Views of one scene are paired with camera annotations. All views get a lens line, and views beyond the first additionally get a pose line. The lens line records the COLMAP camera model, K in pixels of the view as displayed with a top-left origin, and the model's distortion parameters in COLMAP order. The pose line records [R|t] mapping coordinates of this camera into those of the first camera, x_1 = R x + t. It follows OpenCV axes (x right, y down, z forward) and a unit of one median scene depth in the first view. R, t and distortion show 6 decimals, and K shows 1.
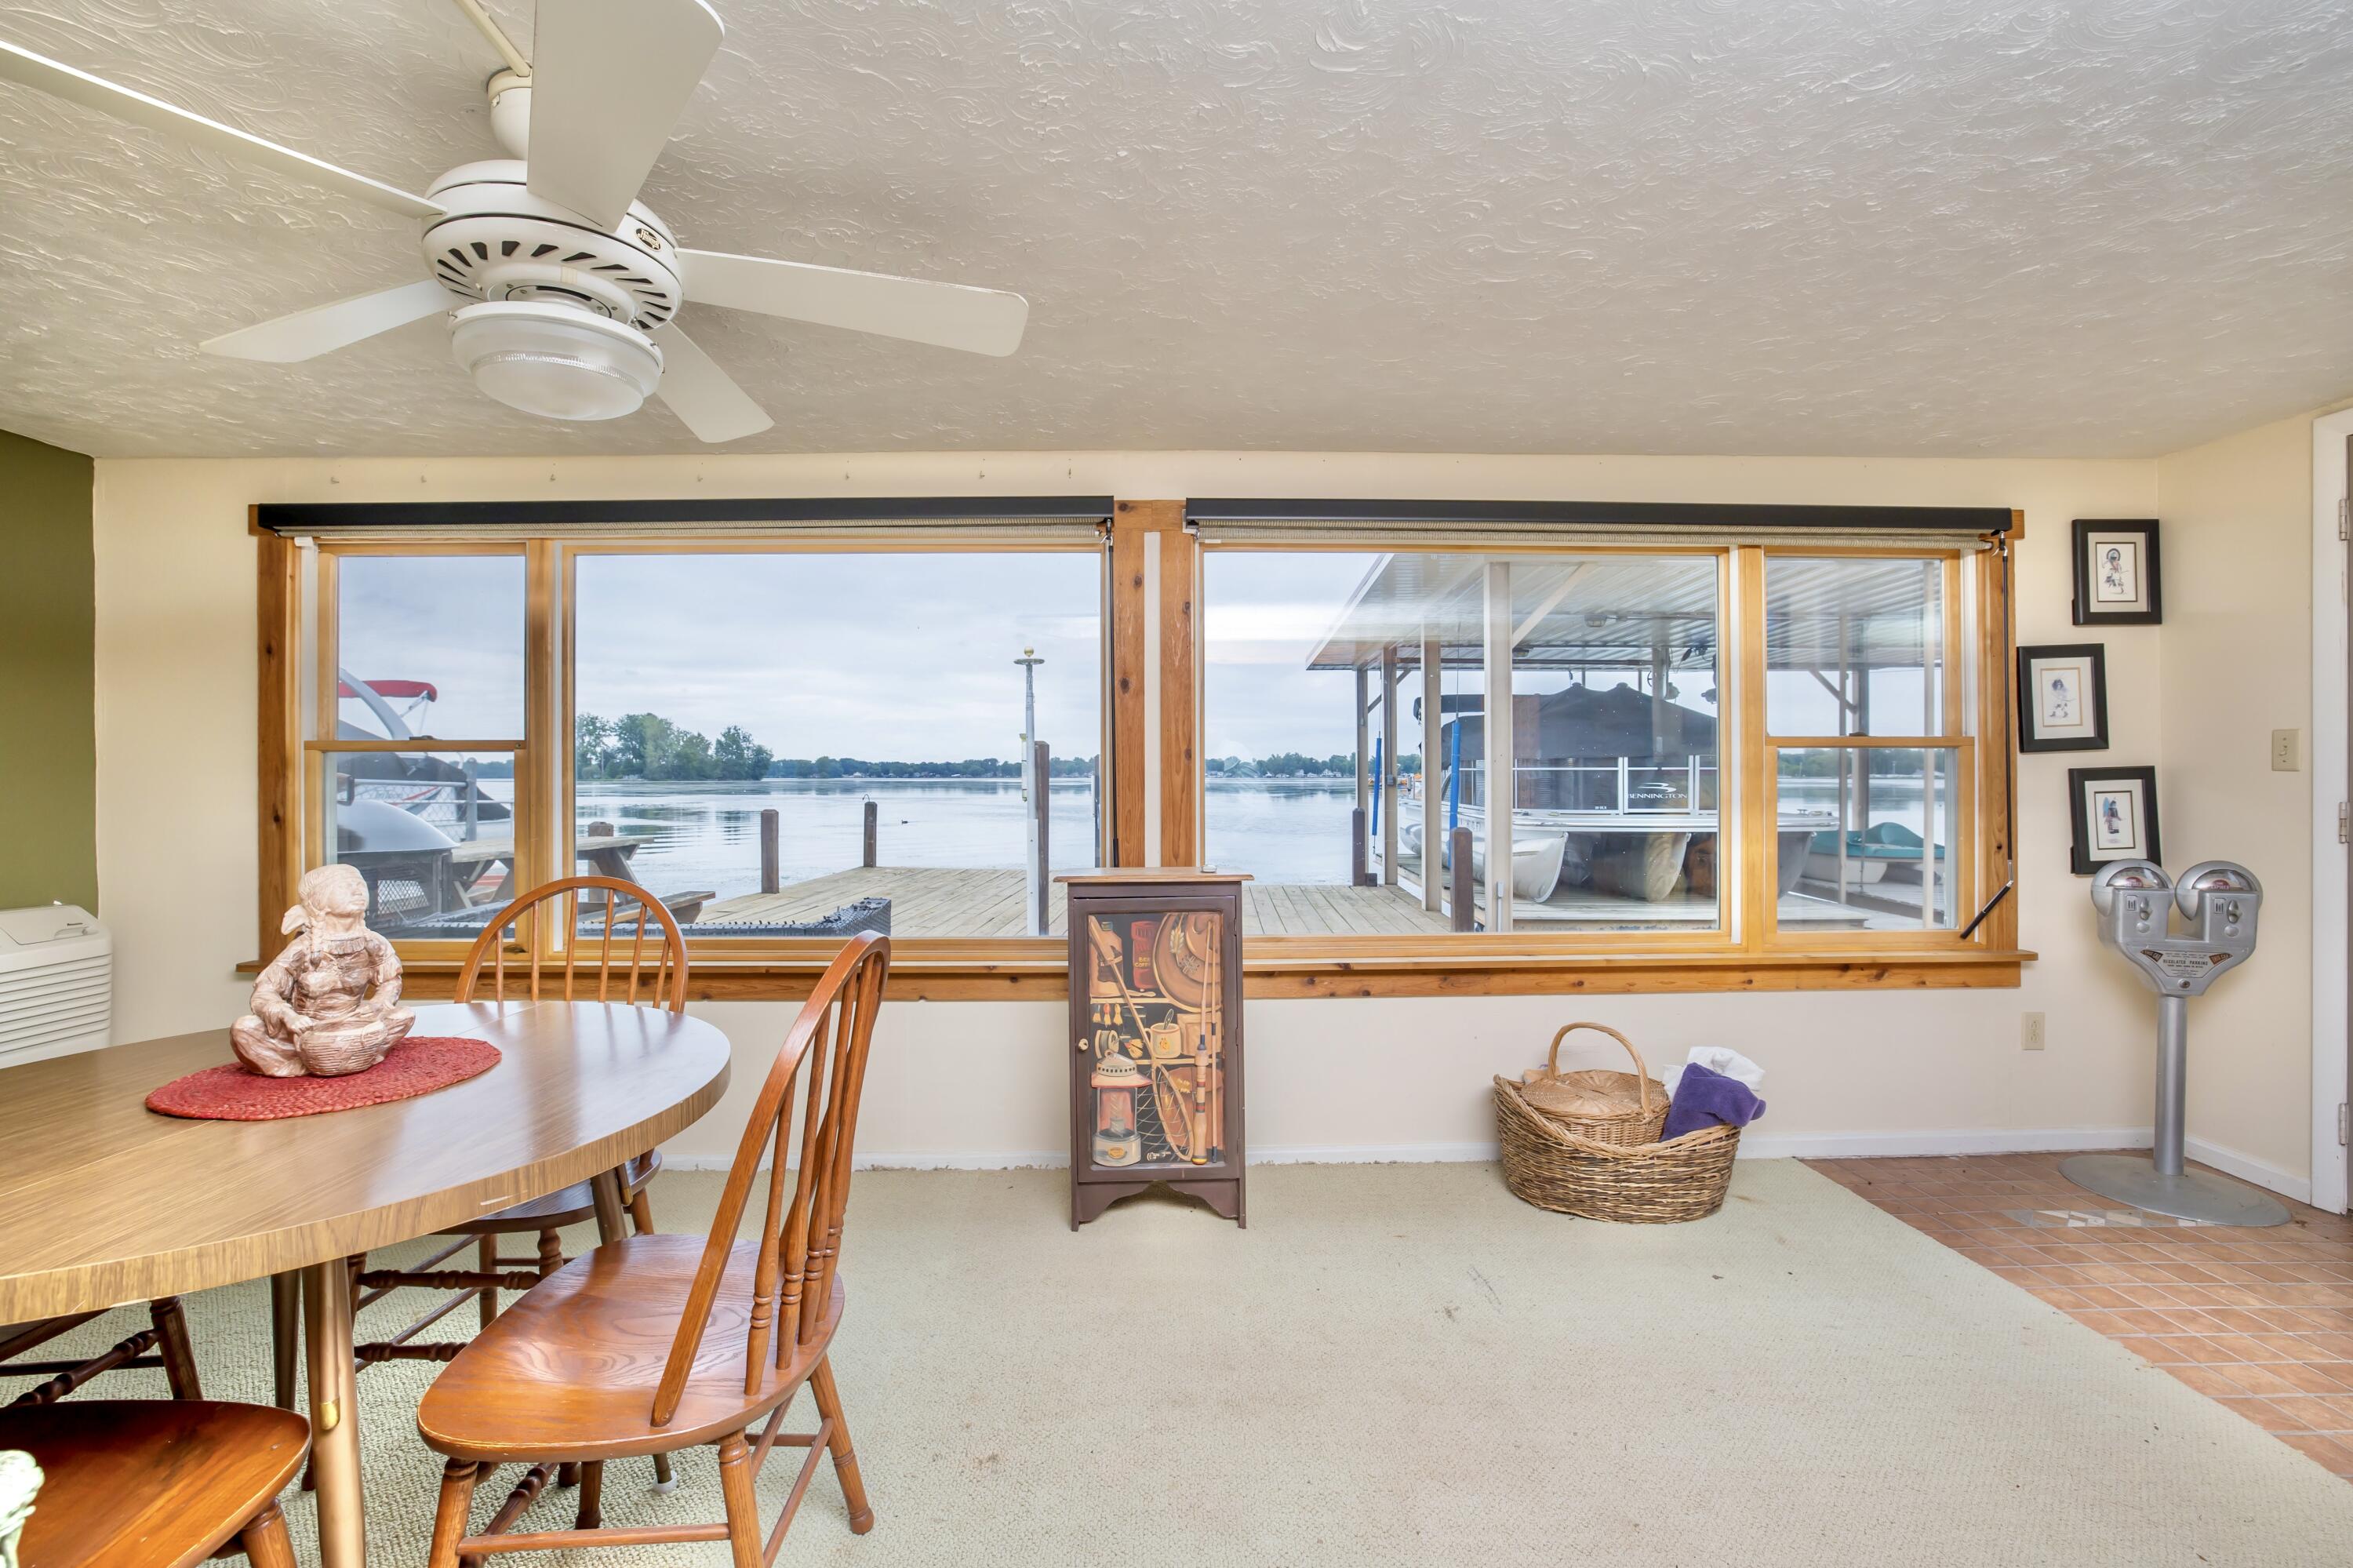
lens RADIAL K [[997.8, 0, 1176.5], [0, 997.8, 784.0], [0, 0, 1]] dist [-0.026365, 0.000494]
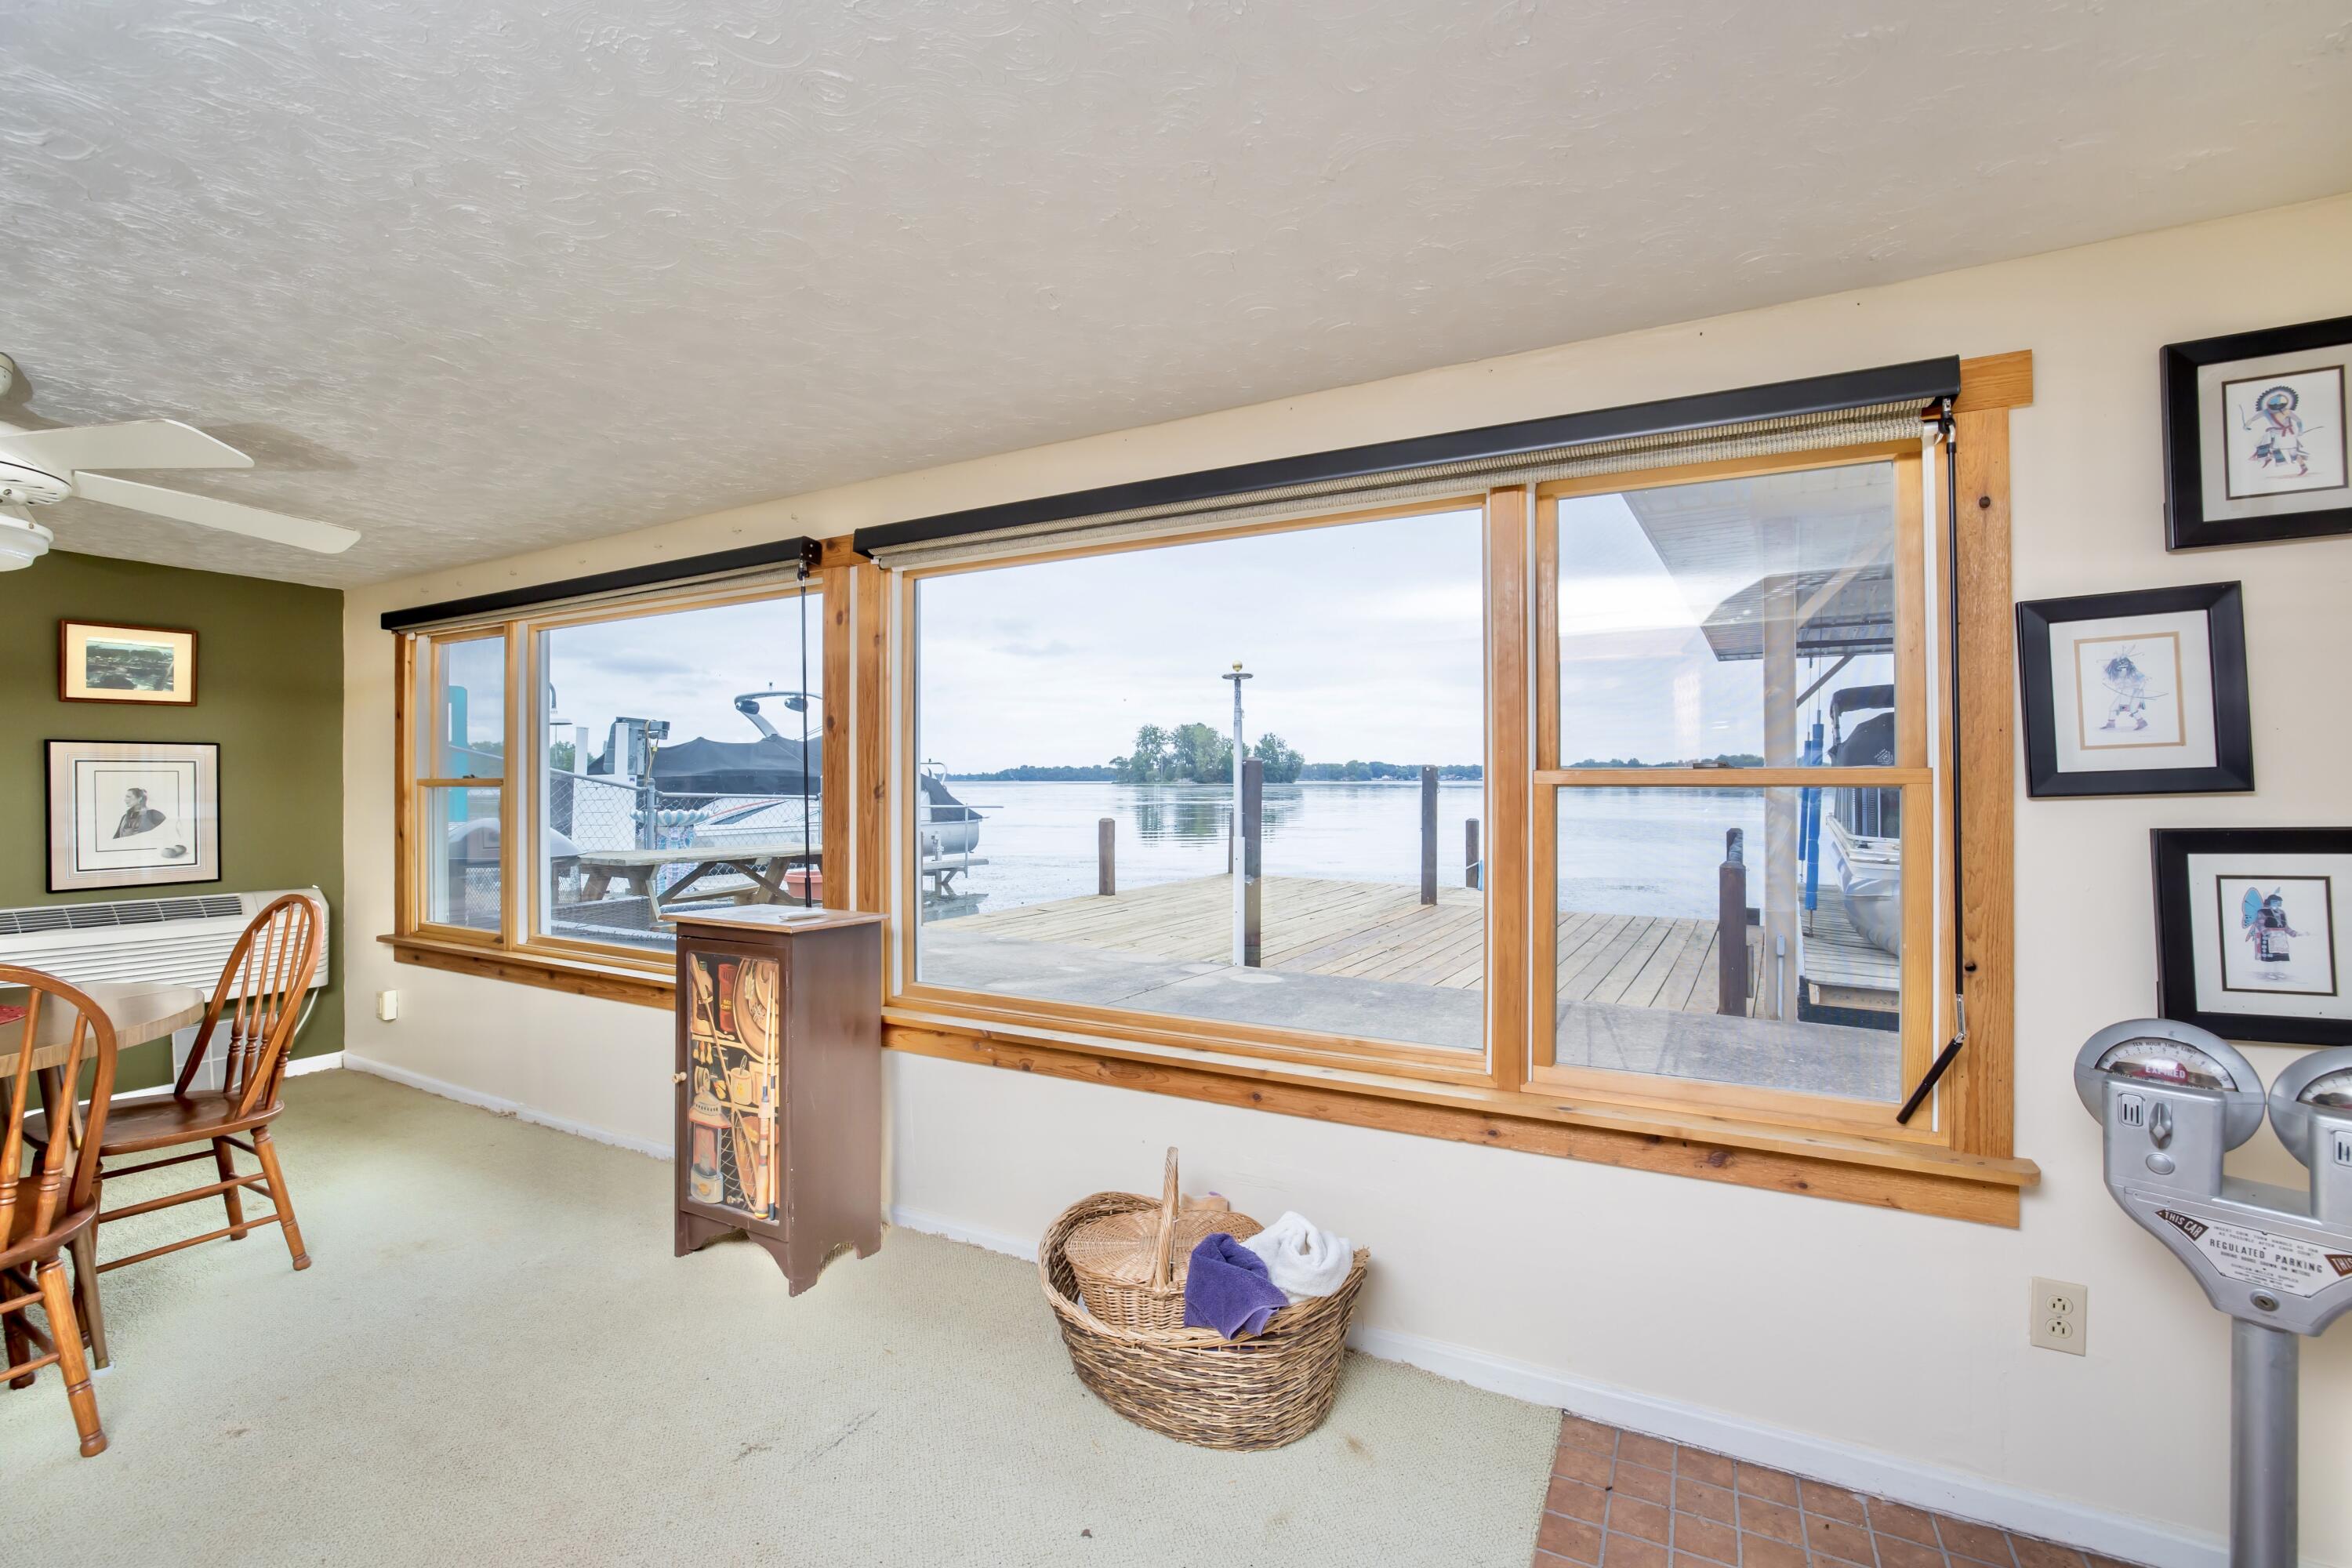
lens RADIAL K [[997.4, 0, 1176.0], [0, 997.4, 784.0], [0, 0, 1]] dist [-0.026365, 0.000494]
pose [[0.870997, 0.001996, -0.491285, 0.742552], [-0.003392, 0.999992, -0.001950, -0.038008], [0.491277, 0.003364, 0.870997, 0.307048]]
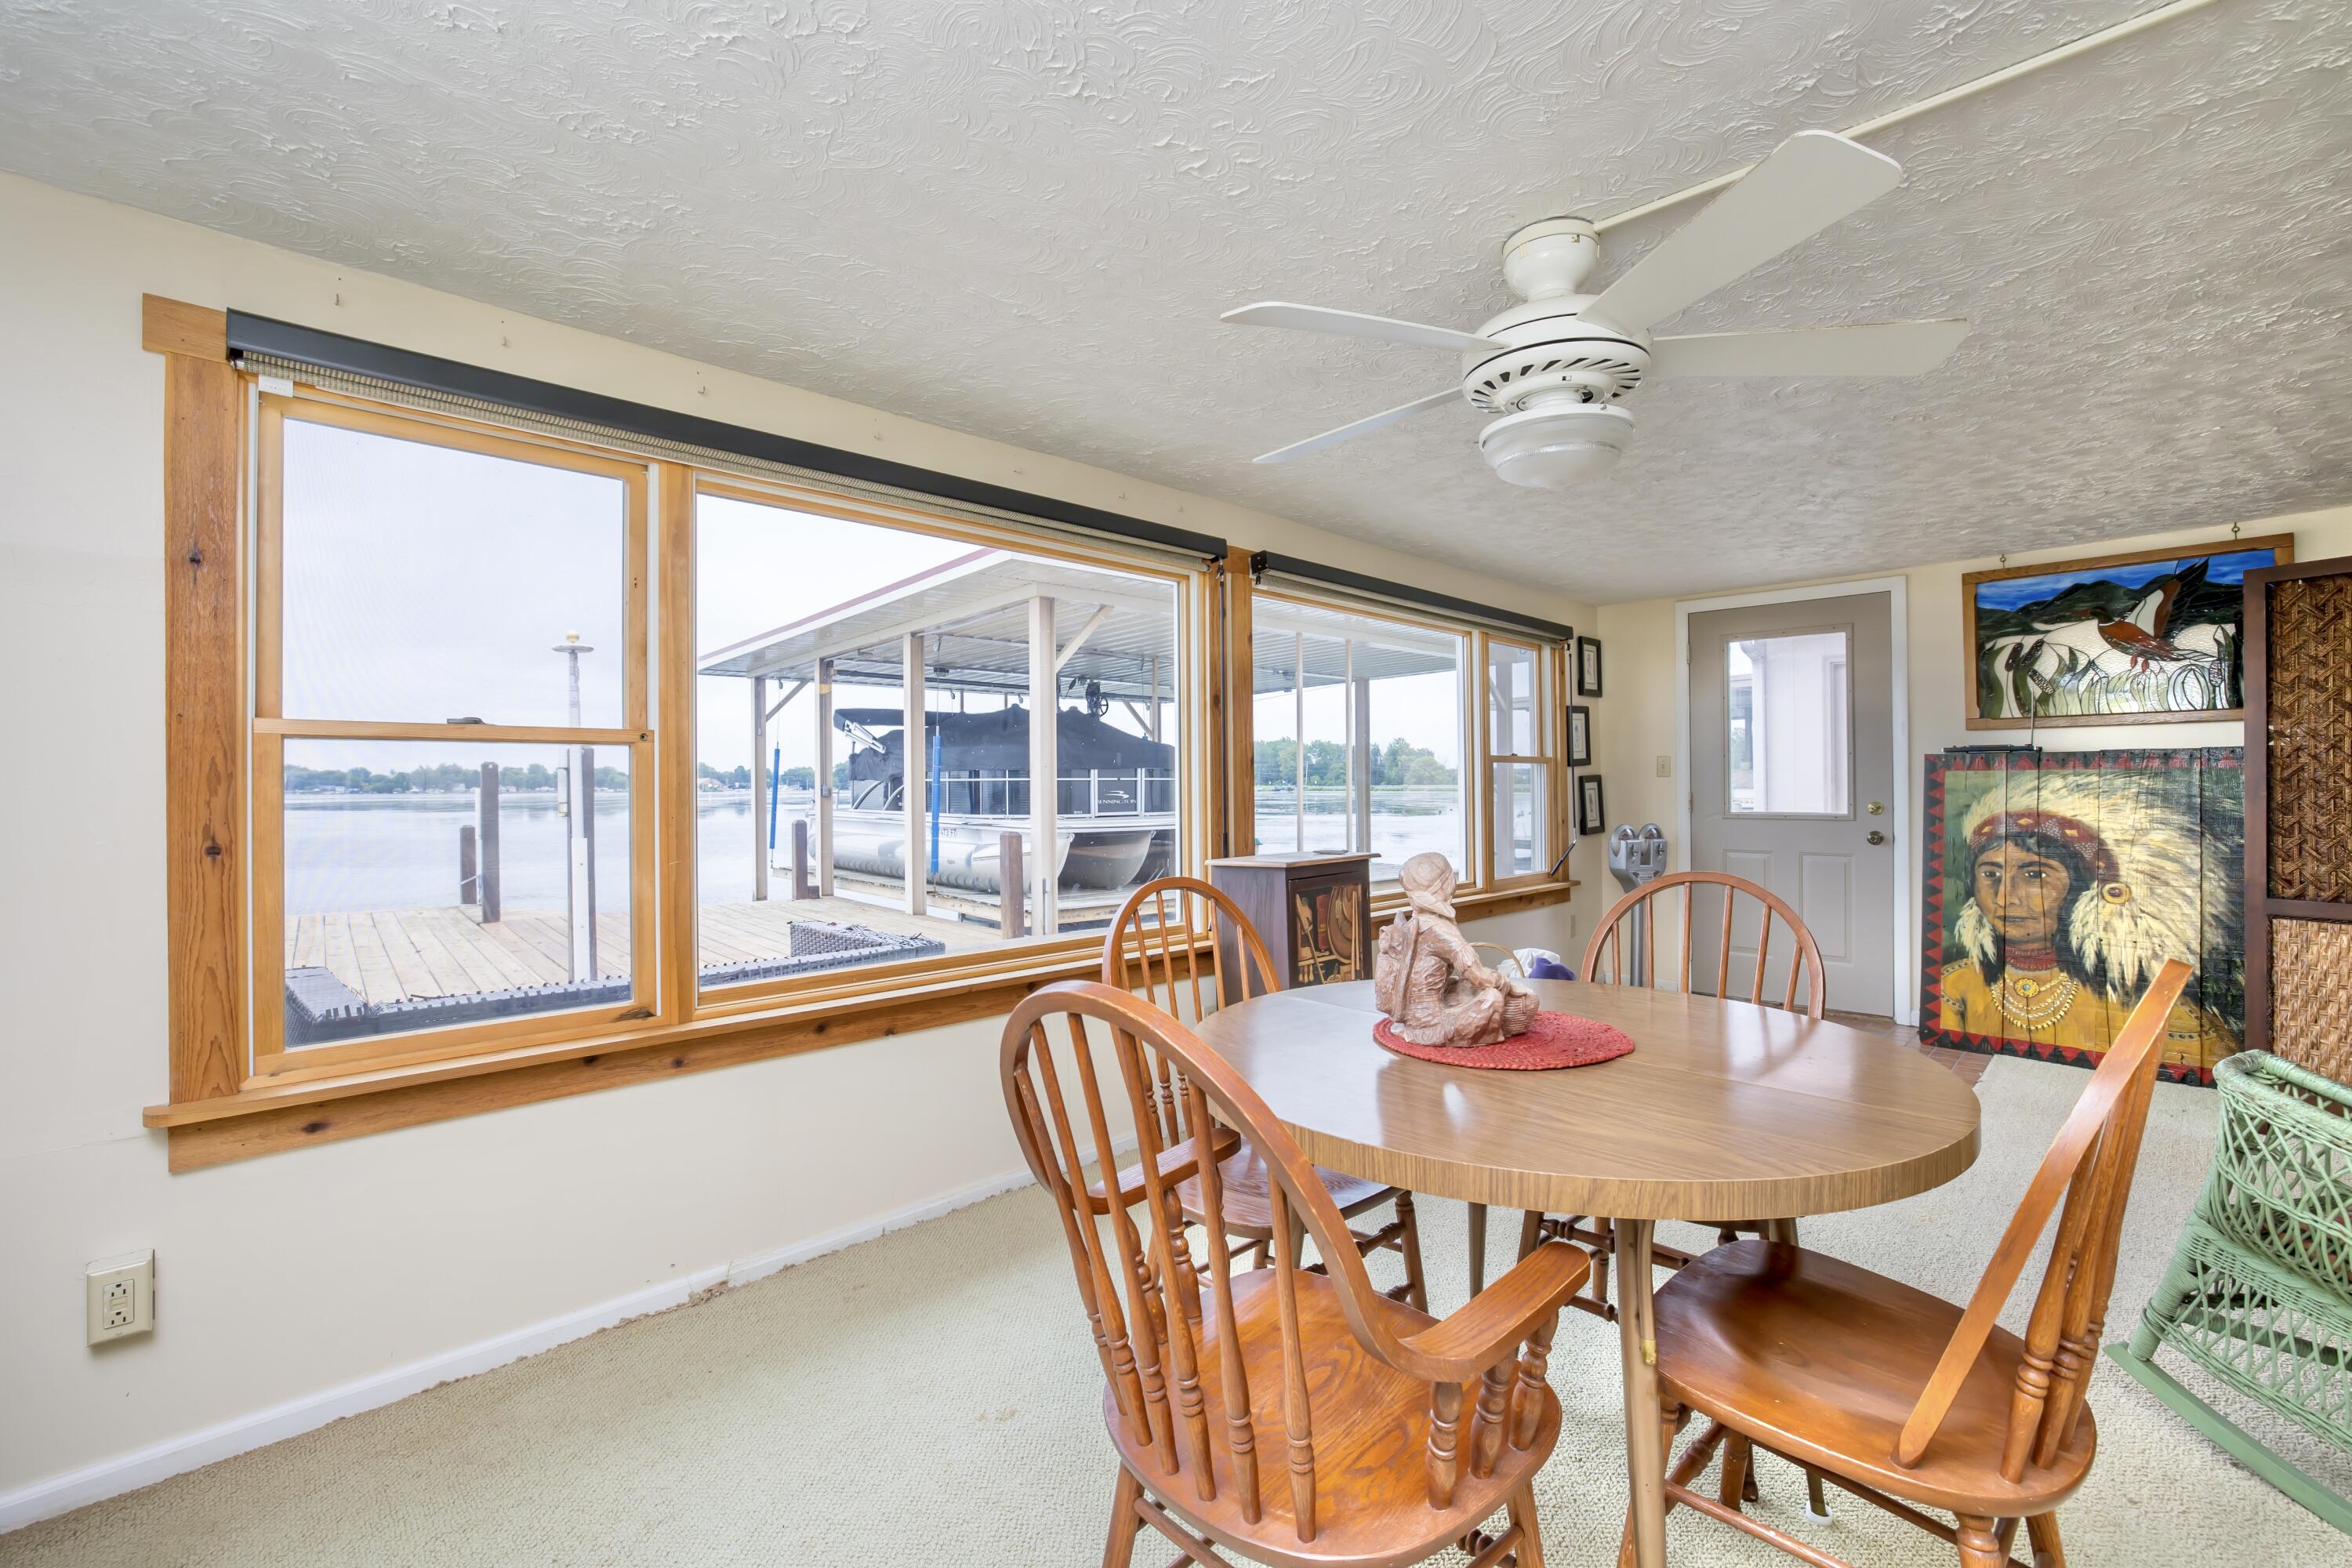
lens RADIAL K [[987.1, 0, 1176.0], [0, 987.1, 784.0], [0, 0, 1]] dist [-0.025524, -0.000009]
pose [[0.734064, -0.001930, 0.679078, -0.871963], [0.011424, 0.999890, -0.009506, 0.007970], [-0.678985, 0.014736, 0.734005, 0.193208]]
